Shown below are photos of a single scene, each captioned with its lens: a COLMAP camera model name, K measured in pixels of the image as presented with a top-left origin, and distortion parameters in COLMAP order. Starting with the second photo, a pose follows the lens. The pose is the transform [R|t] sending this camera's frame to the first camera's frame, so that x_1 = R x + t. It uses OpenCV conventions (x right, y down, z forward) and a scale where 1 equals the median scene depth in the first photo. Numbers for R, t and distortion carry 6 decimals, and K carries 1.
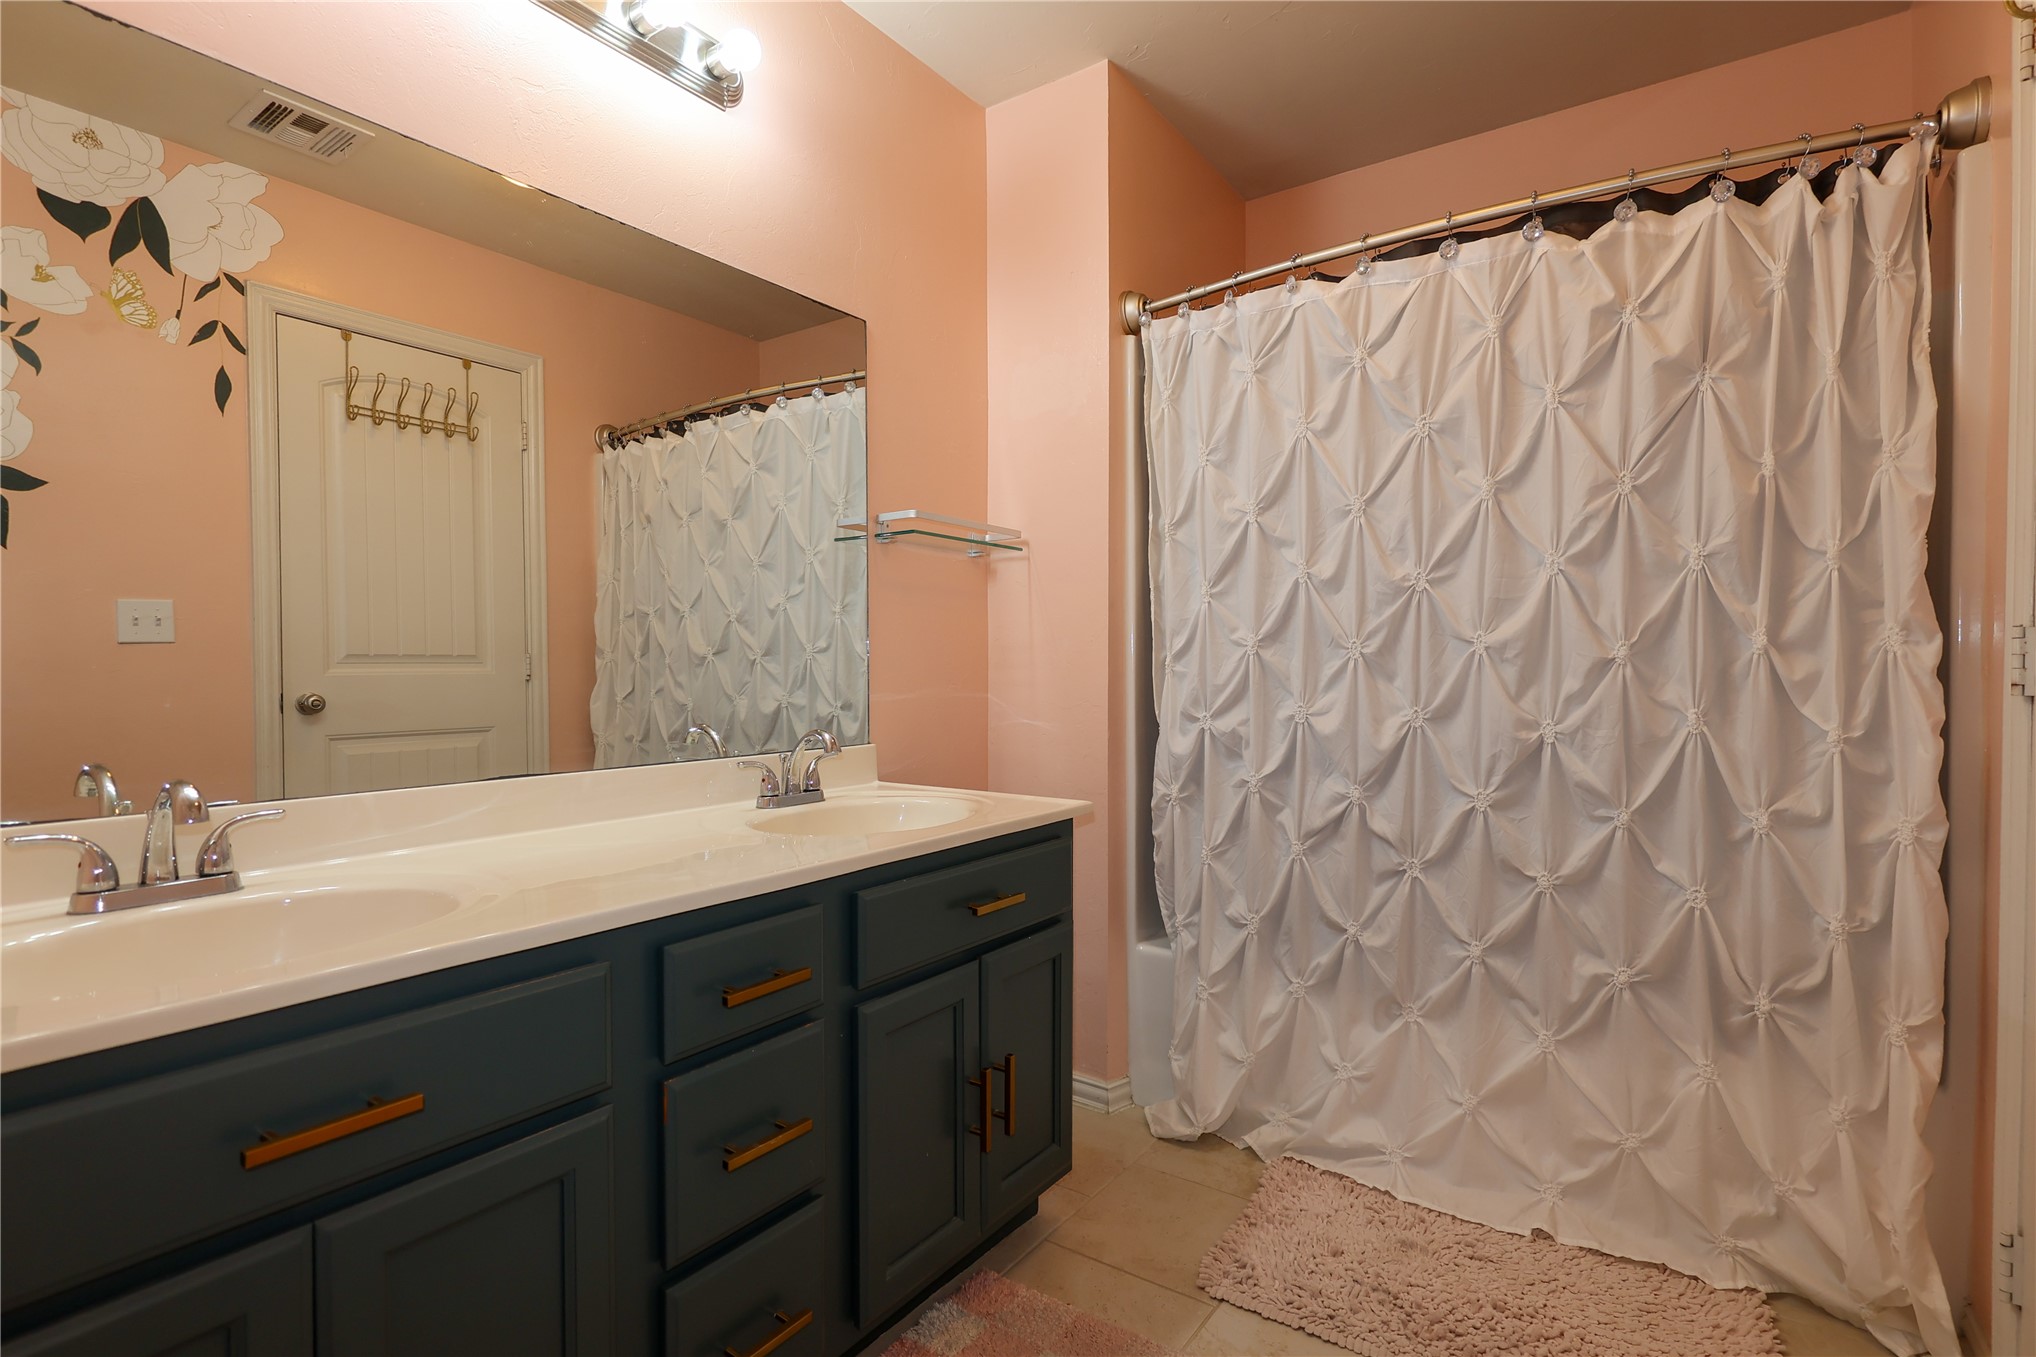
lens RADIAL K [[939.4, 0, 1021.4], [0, 939.4, 683.0], [0, 0, 1]] dist [-0.001099, -0.000266]
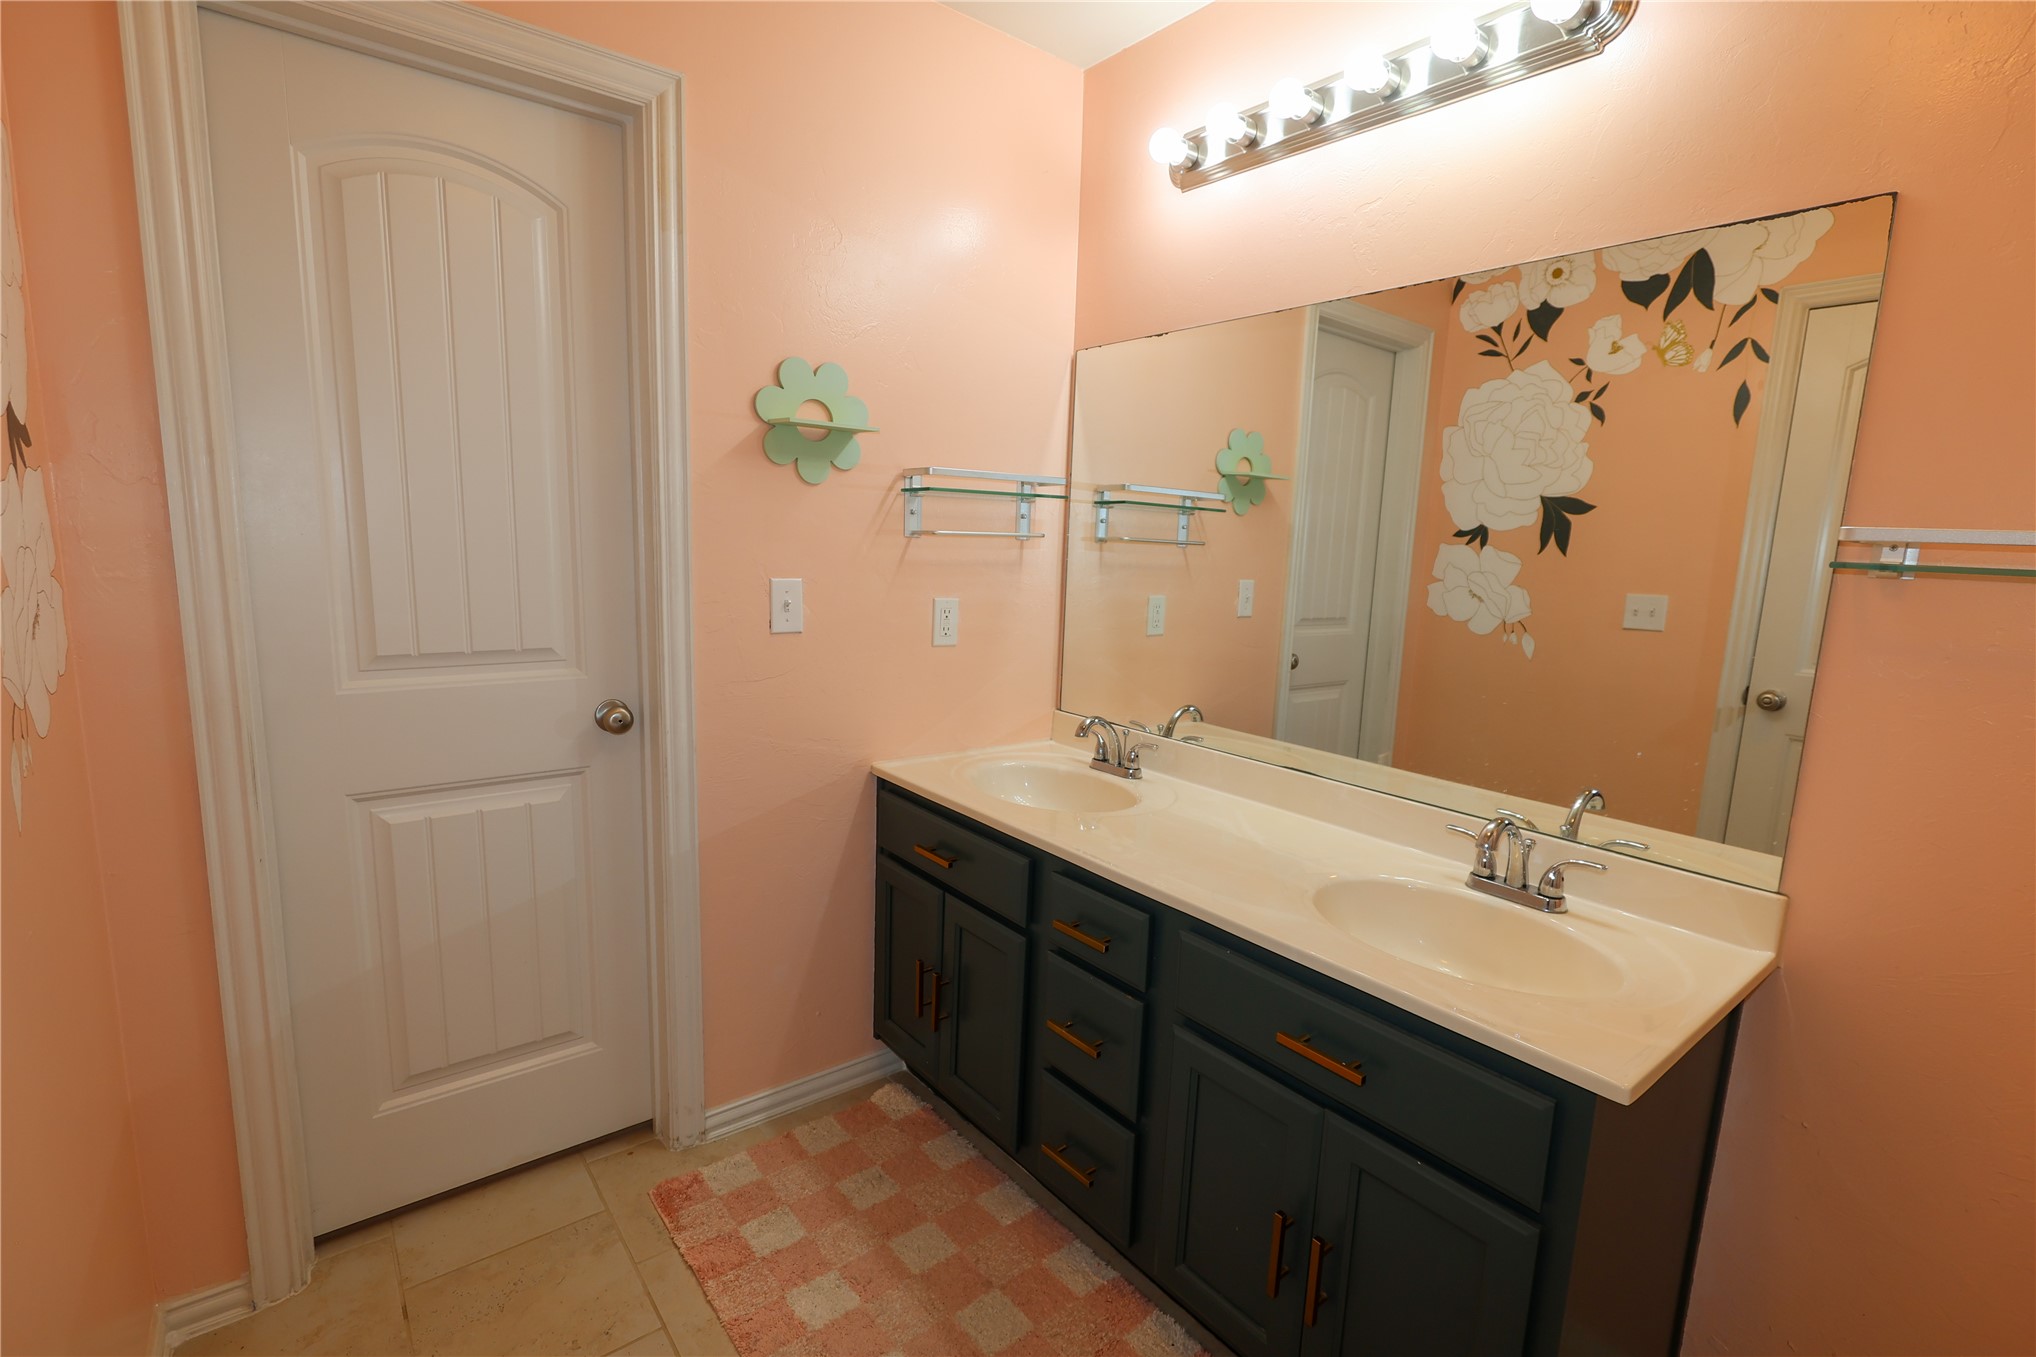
lens RADIAL K [[939.4, 0, 1020.7], [0, 939.4, 679.4], [0, 0, 1]] dist [-0.001099, -0.000266]
pose [[-0.256636, 0.140089, -0.956302, 0.468698], [-0.067643, 0.984410, 0.162359, -0.125788], [0.964138, 0.106355, -0.243159, 0.529249]]
